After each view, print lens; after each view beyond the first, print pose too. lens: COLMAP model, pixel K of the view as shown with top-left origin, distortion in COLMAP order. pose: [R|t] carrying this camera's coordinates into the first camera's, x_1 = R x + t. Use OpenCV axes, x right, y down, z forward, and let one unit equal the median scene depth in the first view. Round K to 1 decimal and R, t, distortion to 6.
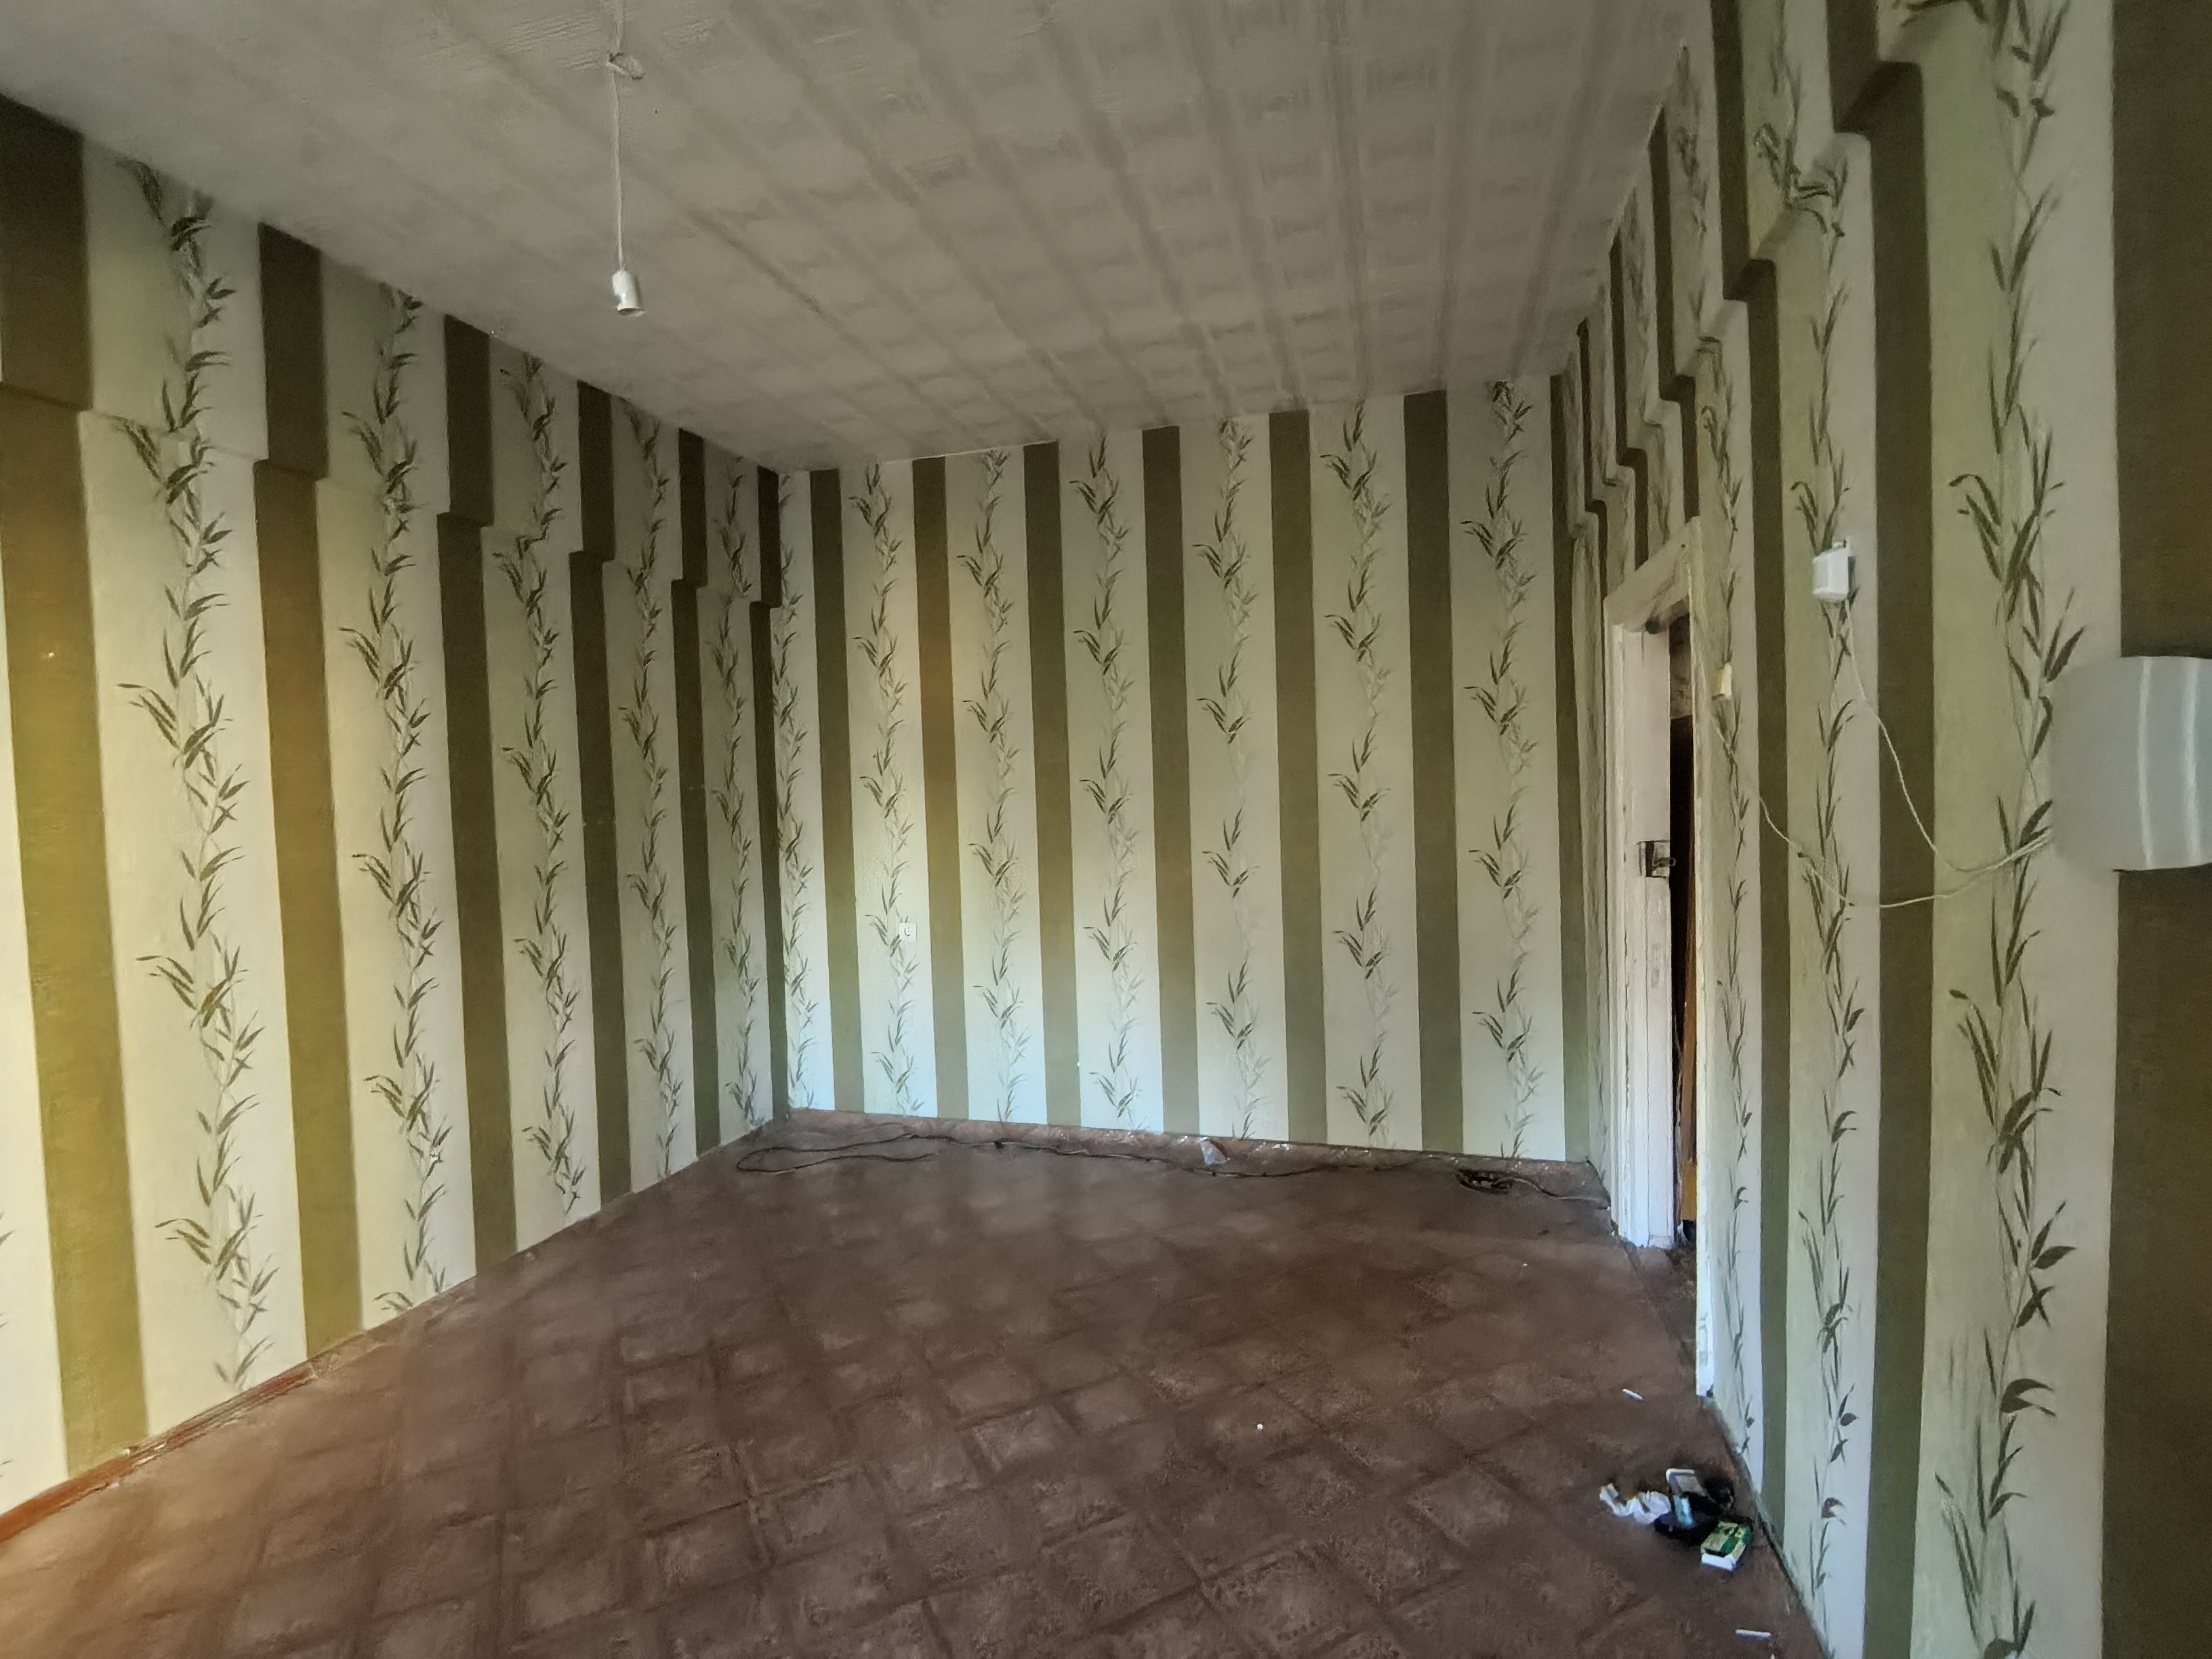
lens RADIAL K [[1035.7, 0, 1111.9], [0, 1035.7, 829.7], [0, 0, 1]] dist [0.005503, -0.002867]
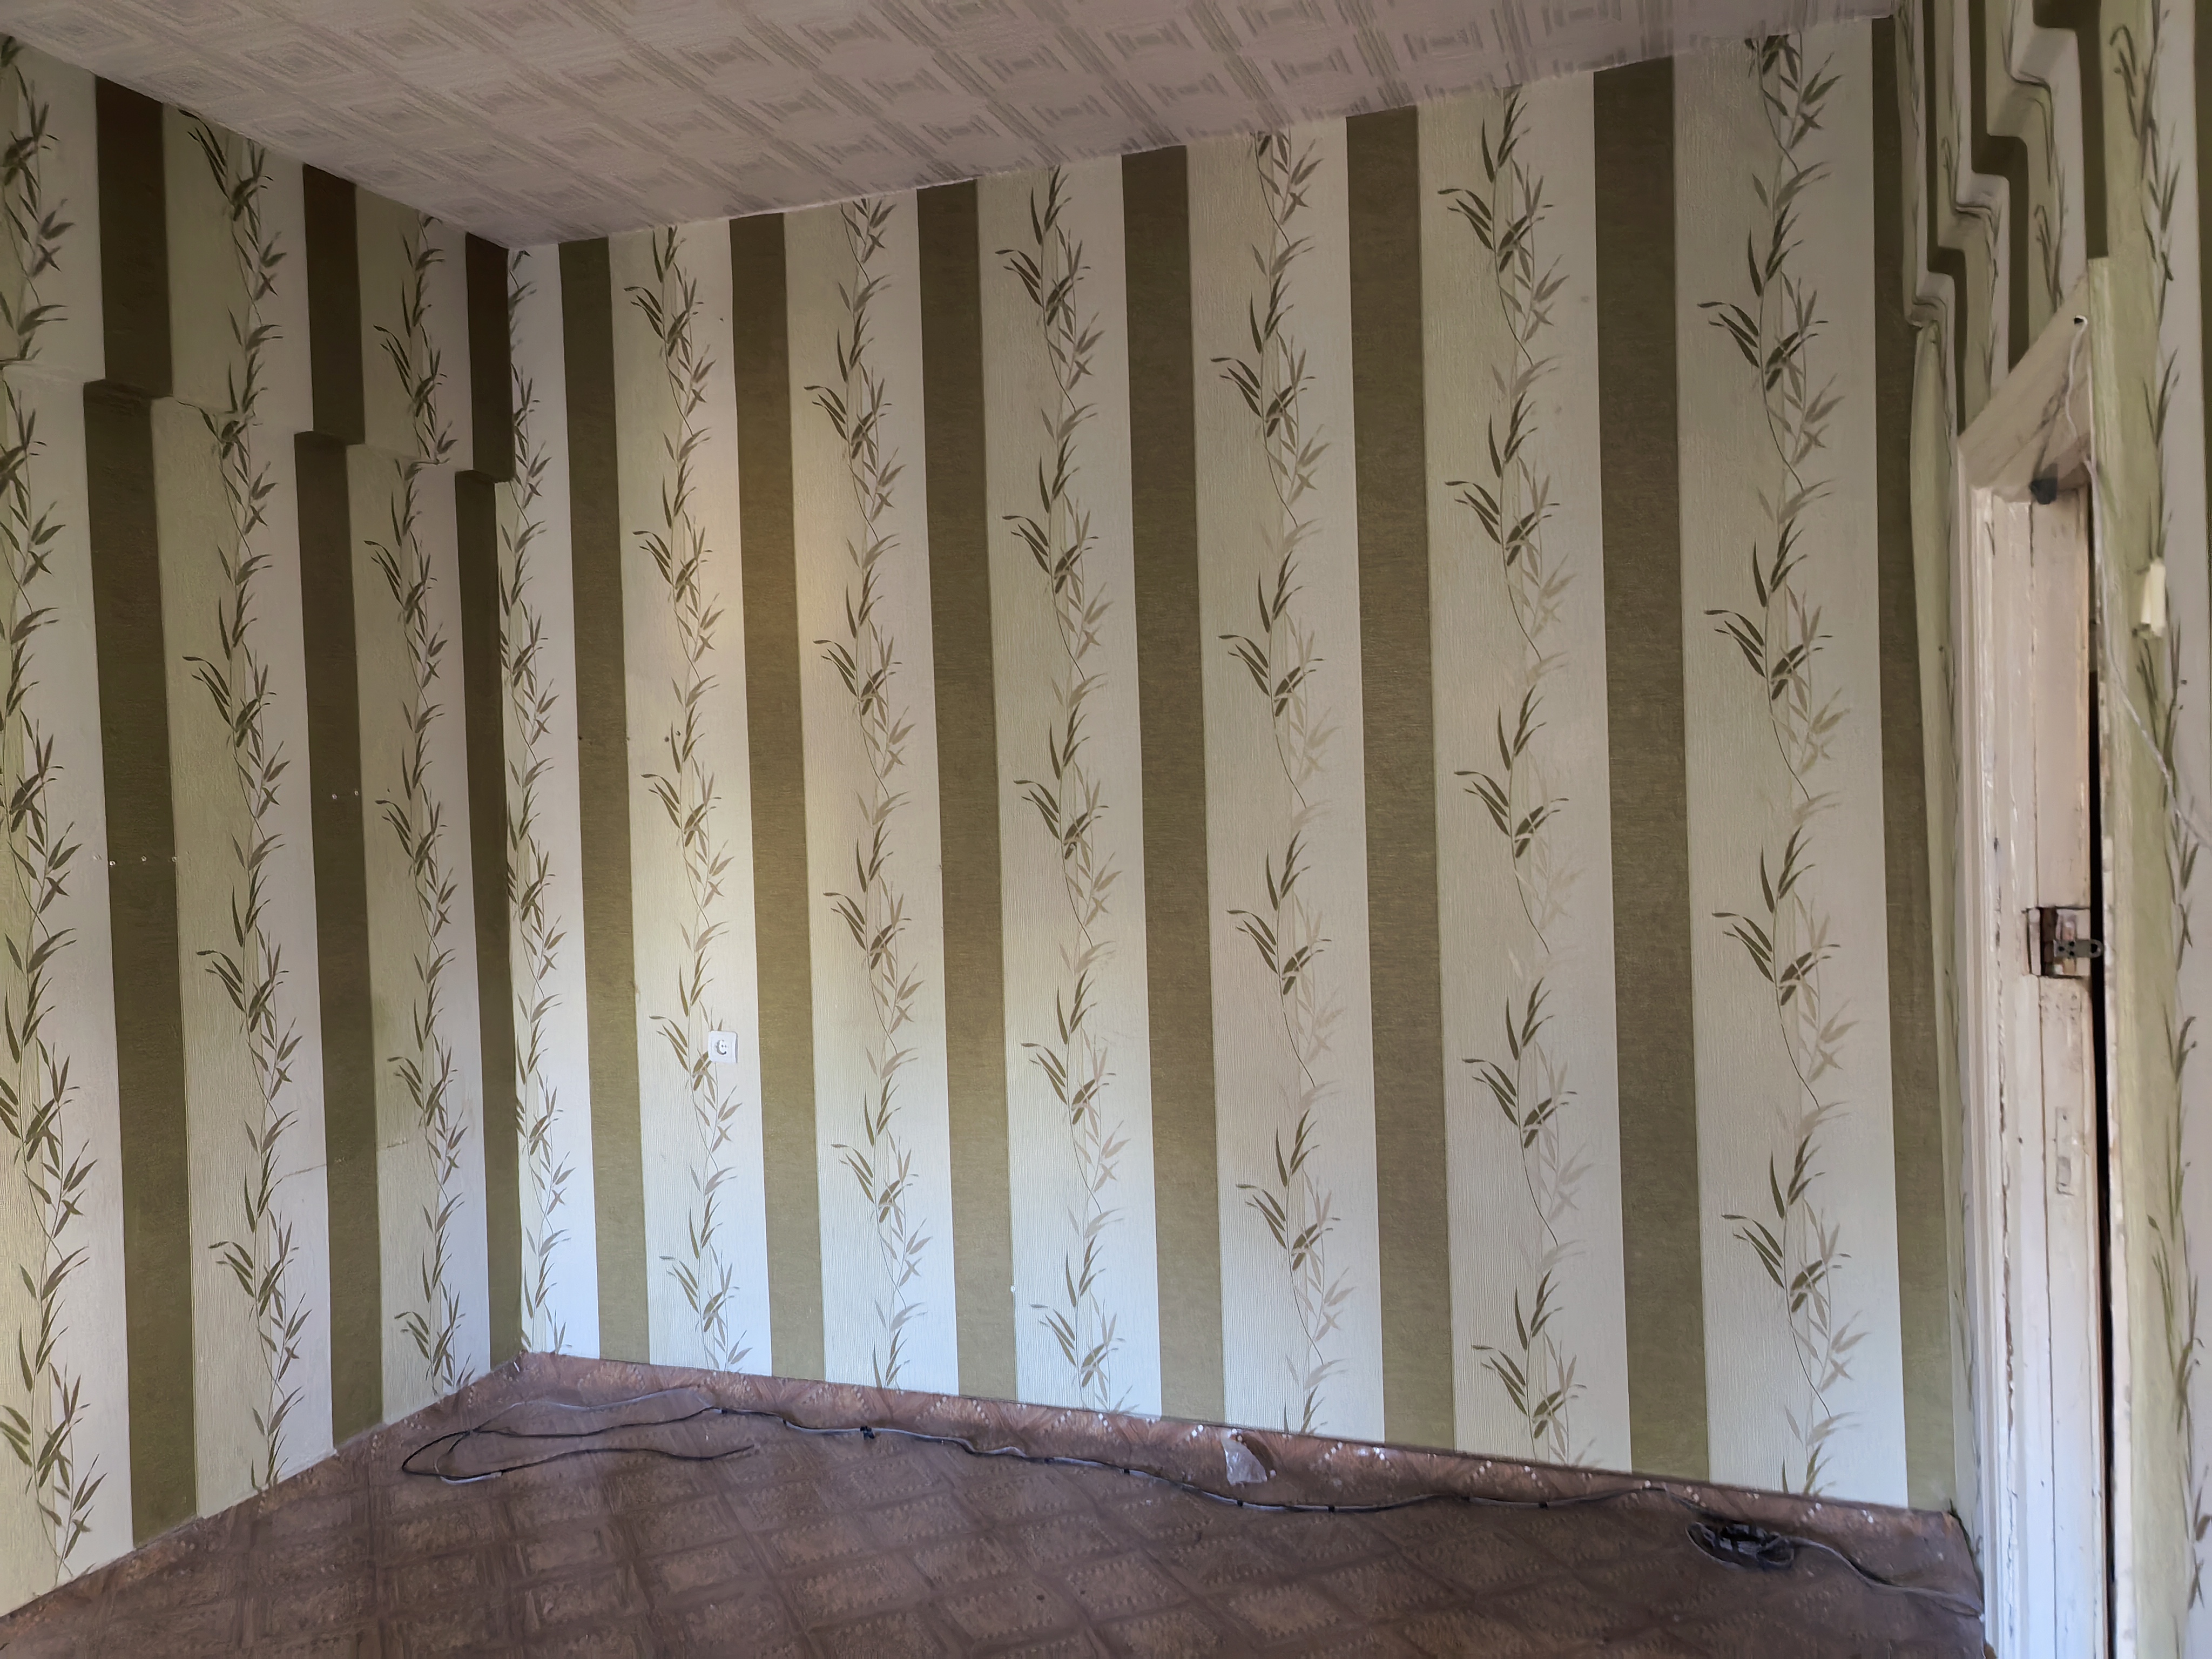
lens RADIAL K [[1695.3, 0, 1099.3], [0, 1695.3, 824.4], [0, 0, 1]] dist [0.035528, 0.018604]
pose [[0.997444, 0.001343, -0.071434, 0.085108], [-0.002210, 0.999925, -0.012049, -0.014277], [0.071413, 0.012176, 0.997373, 0.089924]]
